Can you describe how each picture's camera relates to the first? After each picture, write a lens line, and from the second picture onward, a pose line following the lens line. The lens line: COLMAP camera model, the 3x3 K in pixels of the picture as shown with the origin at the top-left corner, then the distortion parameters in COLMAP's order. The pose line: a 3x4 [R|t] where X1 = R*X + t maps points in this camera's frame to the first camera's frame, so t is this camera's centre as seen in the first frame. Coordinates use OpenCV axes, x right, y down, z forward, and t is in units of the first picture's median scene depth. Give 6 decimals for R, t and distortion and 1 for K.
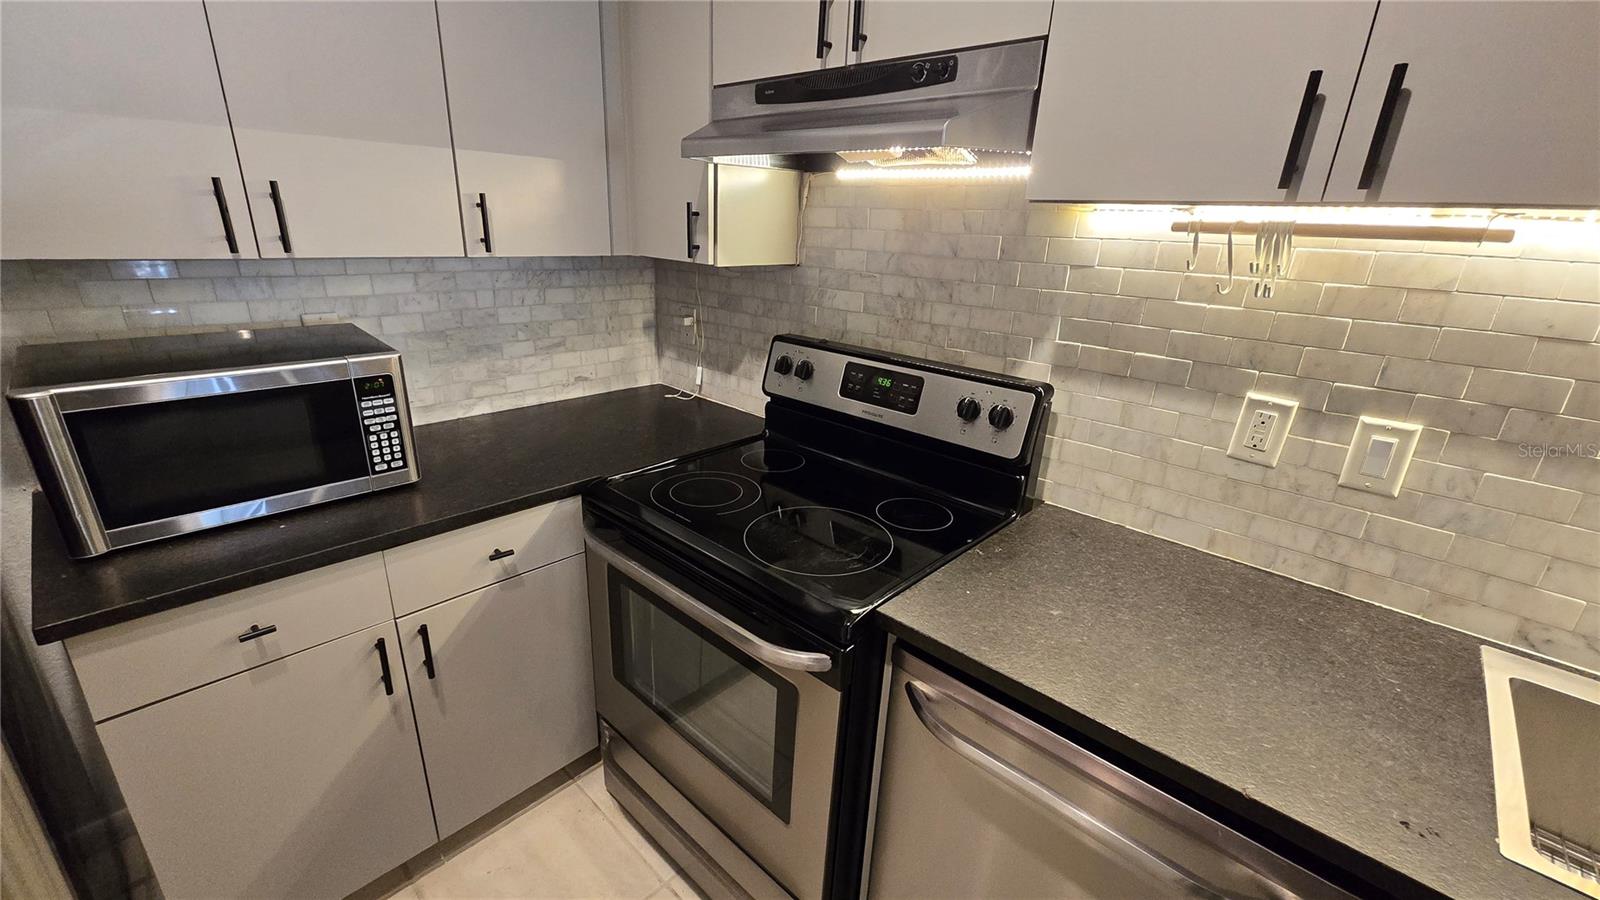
lens RADIAL K [[655.0, 0, 787.9], [0, 655.0, 462.3], [0, 0, 1]] dist [-0.003106, 0.001435]
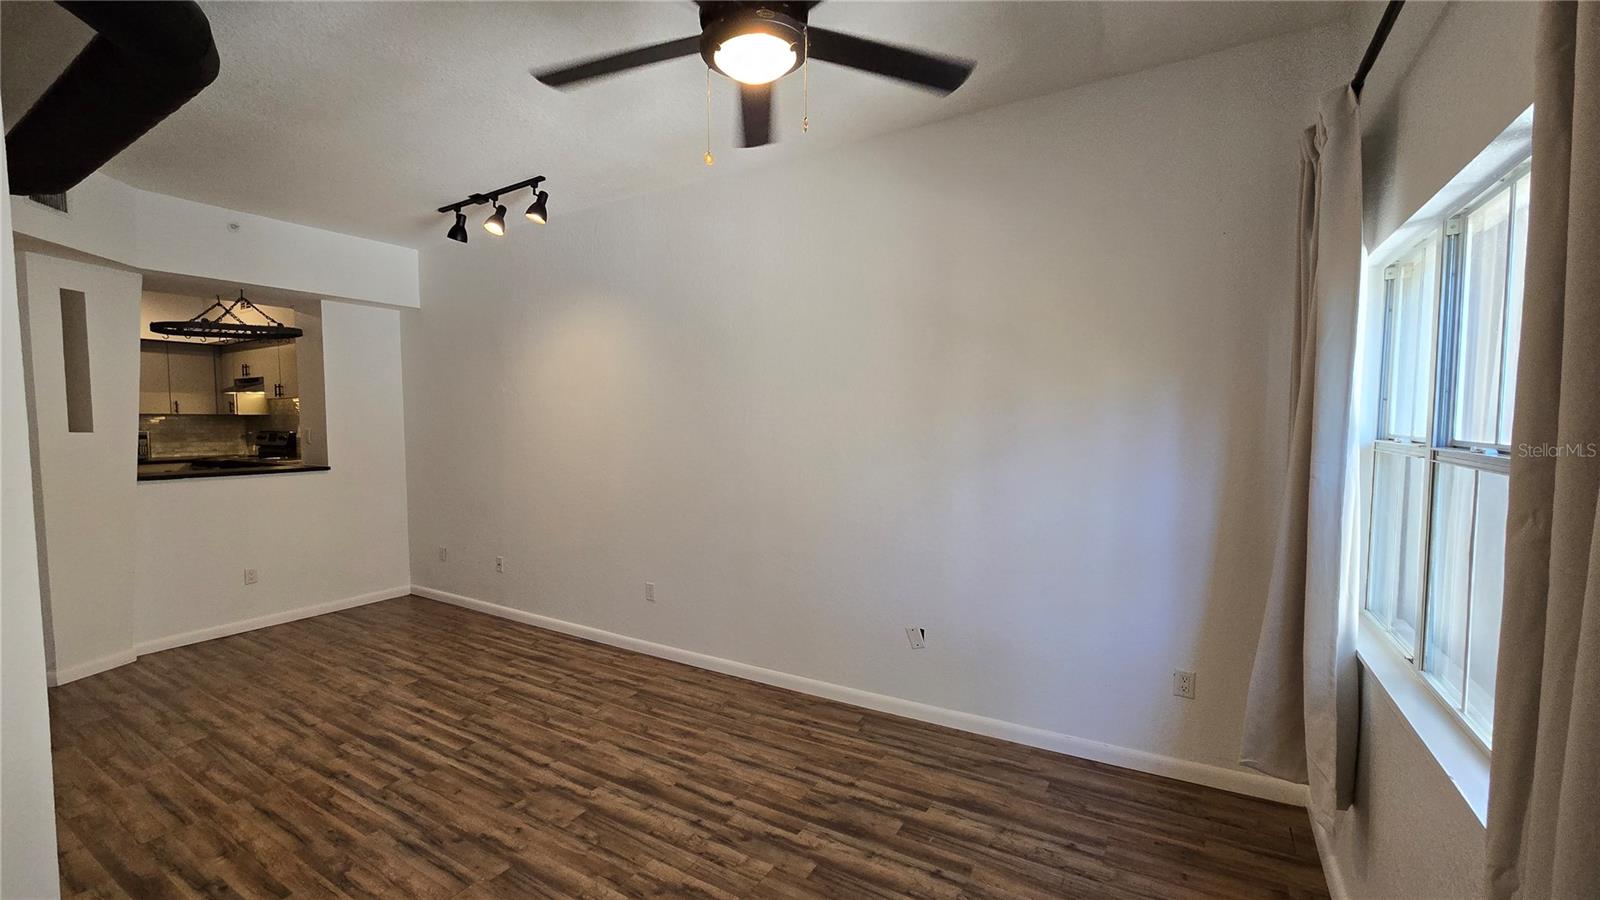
lens RADIAL K [[655.0, 0, 786.9], [0, 655.0, 459.3], [0, 0, 1]] dist [-0.003106, 0.001435]
pose [[0.978824, -0.051938, 0.198006, 3.068526], [0.106140, 0.955865, -0.273964, 1.860671], [-0.175038, 0.289179, 0.941136, -4.348757]]
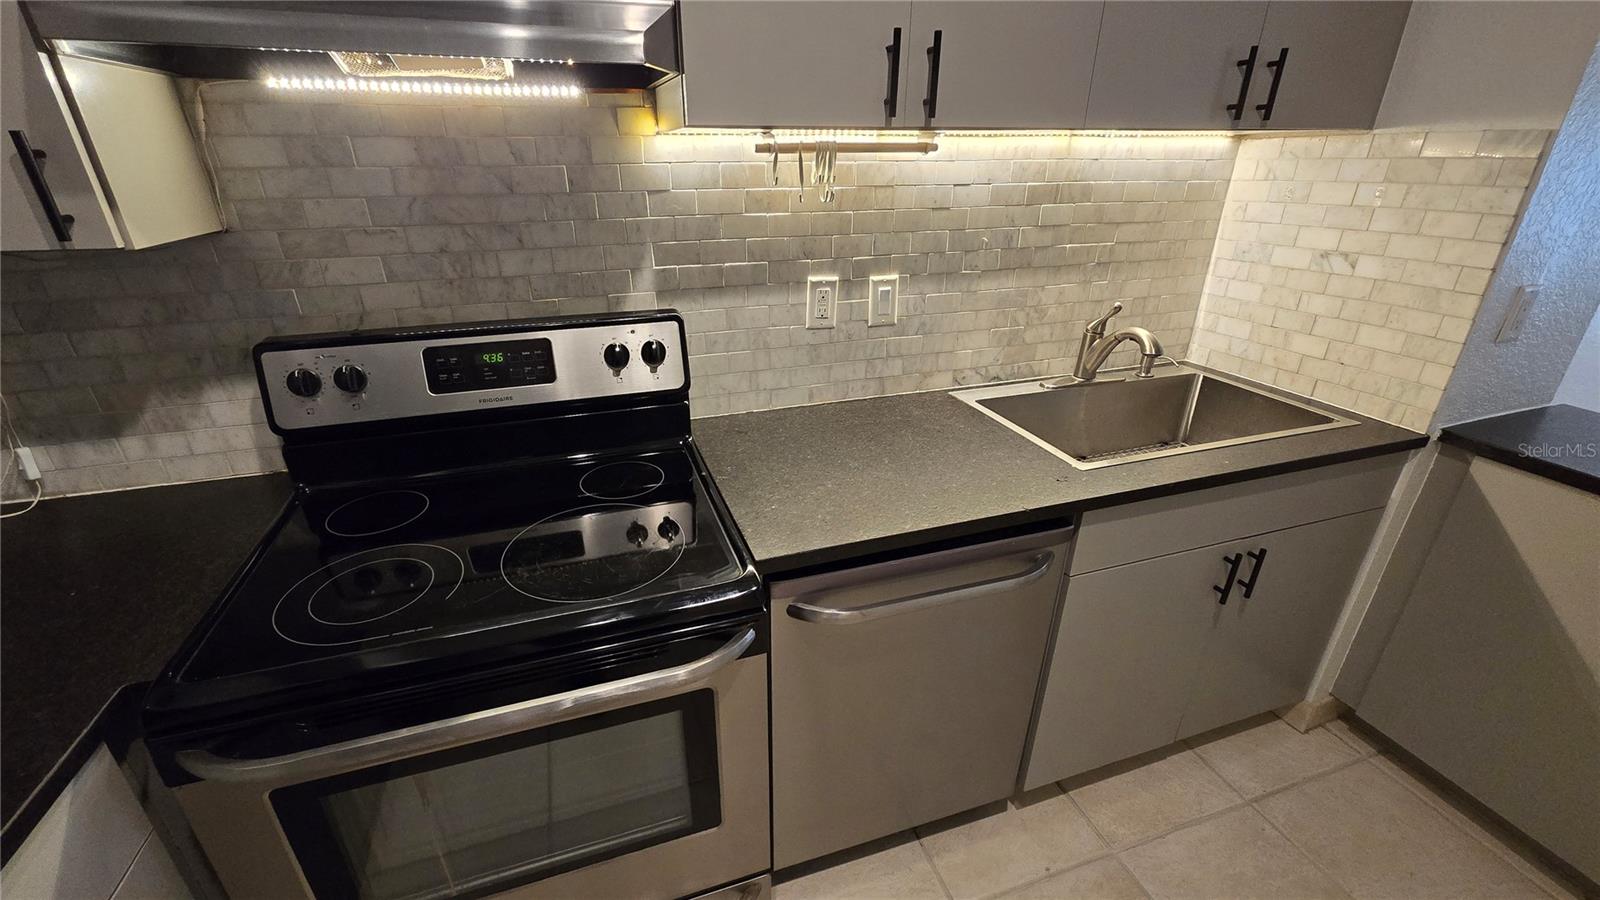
lens RADIAL K [[655.0, 0, 785.6], [0, 655.0, 458.8], [0, 0, 1]] dist [-0.003106, 0.001435]
pose [[0.472658, -0.403742, 0.783318, -0.410147], [0.326098, 0.905910, 0.270160, -0.122645], [-0.818691, 0.127745, 0.559845, 0.292518]]
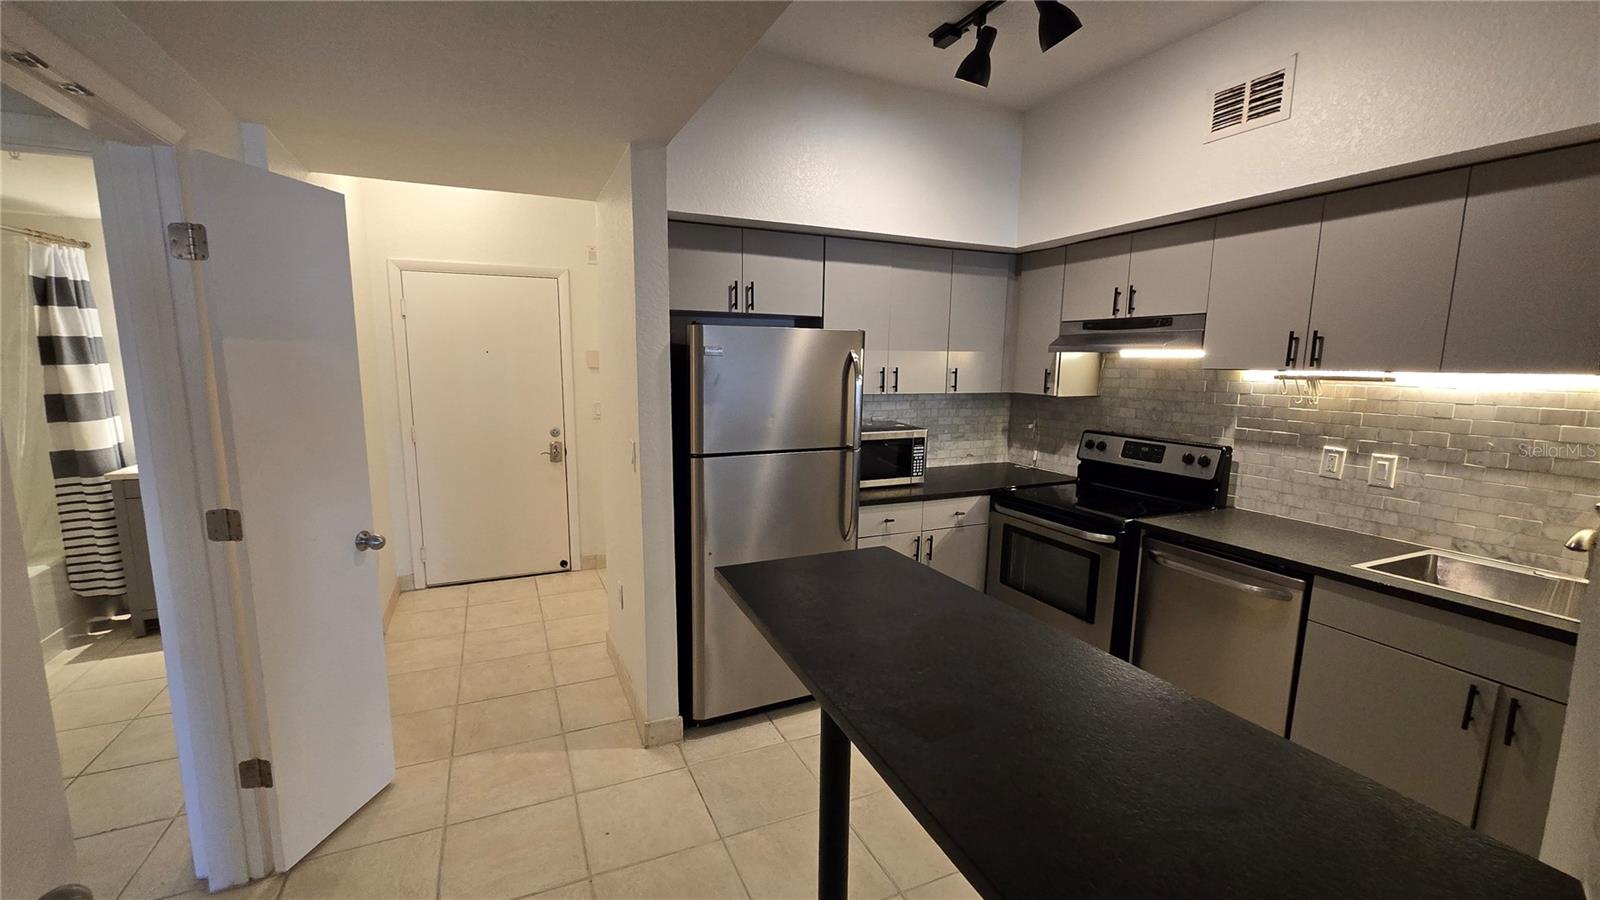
lens RADIAL K [[655.0, 0, 787.6], [0, 655.0, 461.5], [0, 0, 1]] dist [-0.003106, 0.001435]
pose [[0.921721, 0.028983, -0.386770, -0.102566], [-0.108412, 0.976708, -0.185169, 0.465283], [0.372394, 0.212605, 0.903395, -1.415613]]
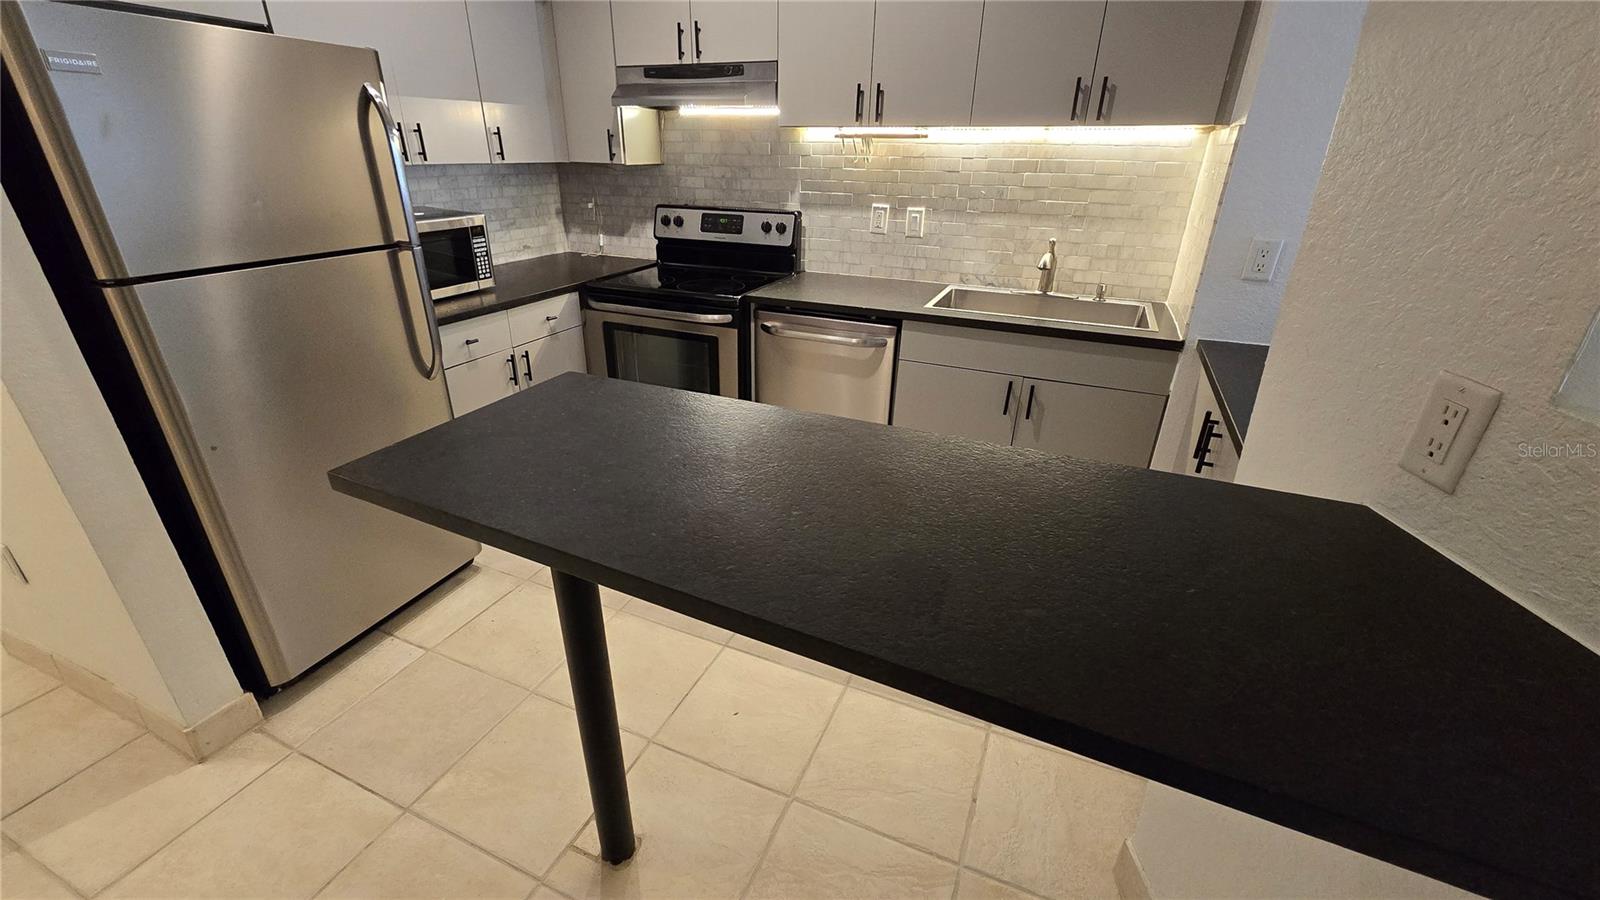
lens RADIAL K [[655.0, 0, 787.2], [0, 655.0, 461.4], [0, 0, 1]] dist [-0.003106, 0.001435]
pose [[0.941328, -0.169686, 0.291732, -0.420404], [0.138757, 0.982560, 0.123781, 0.421656], [-0.307649, -0.076039, 0.948457, -1.127800]]
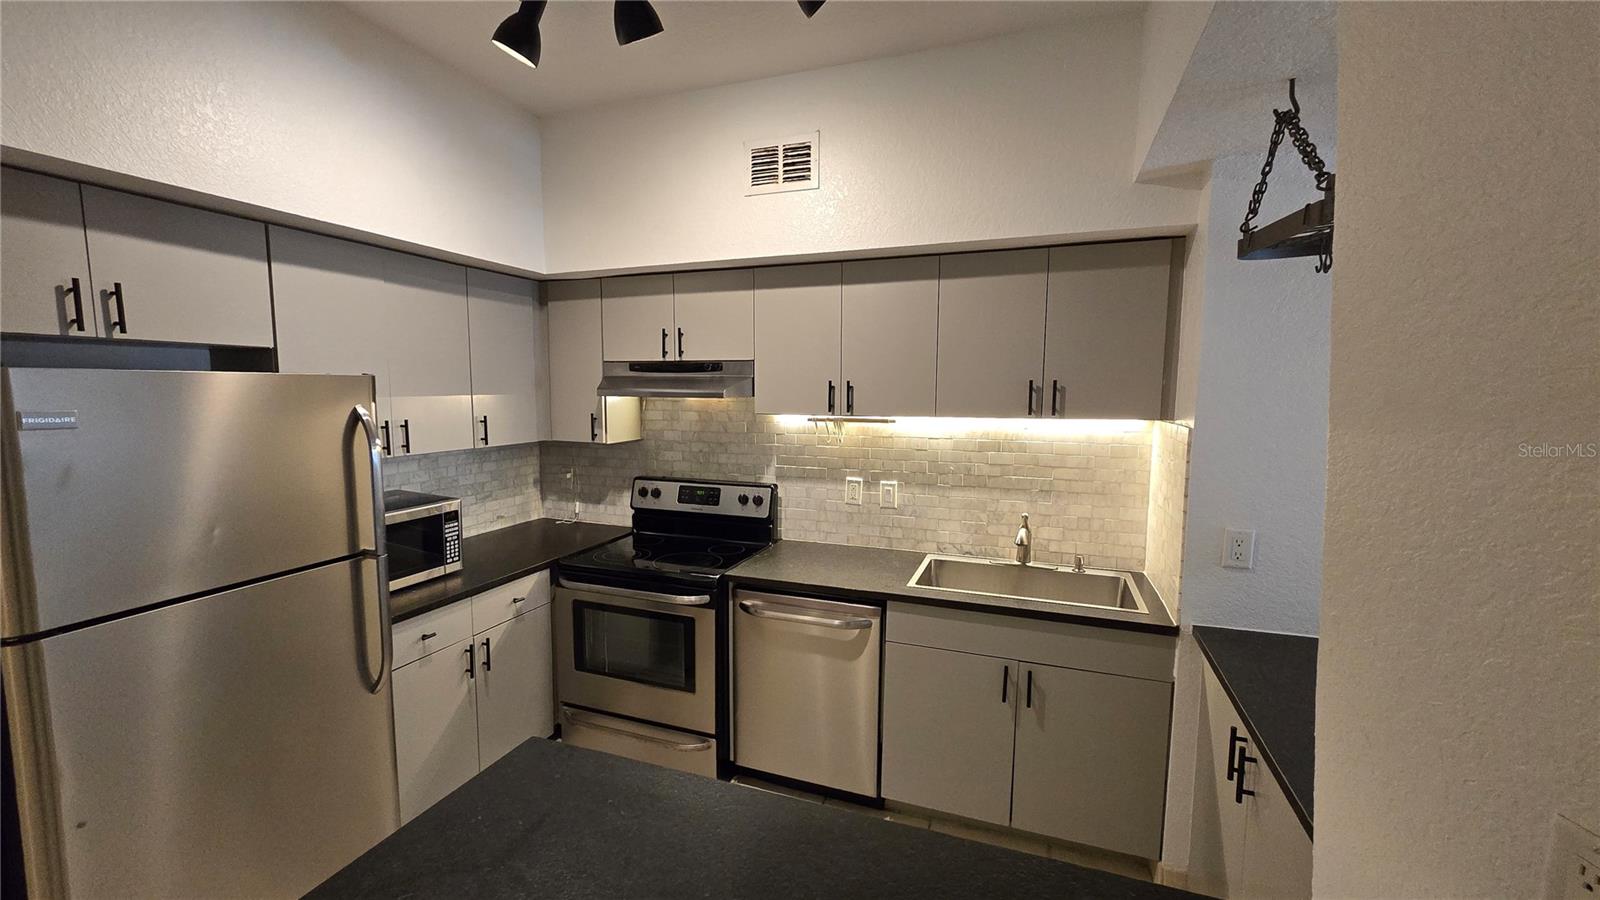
lens RADIAL K [[655.0, 0, 787.5], [0, 655.0, 462.0], [0, 0, 1]] dist [-0.003106, 0.001435]
pose [[0.922500, -0.079034, 0.377819, -0.406732], [0.162671, 0.967250, -0.194850, 0.250604], [-0.350045, 0.241209, 0.905144, -1.069366]]
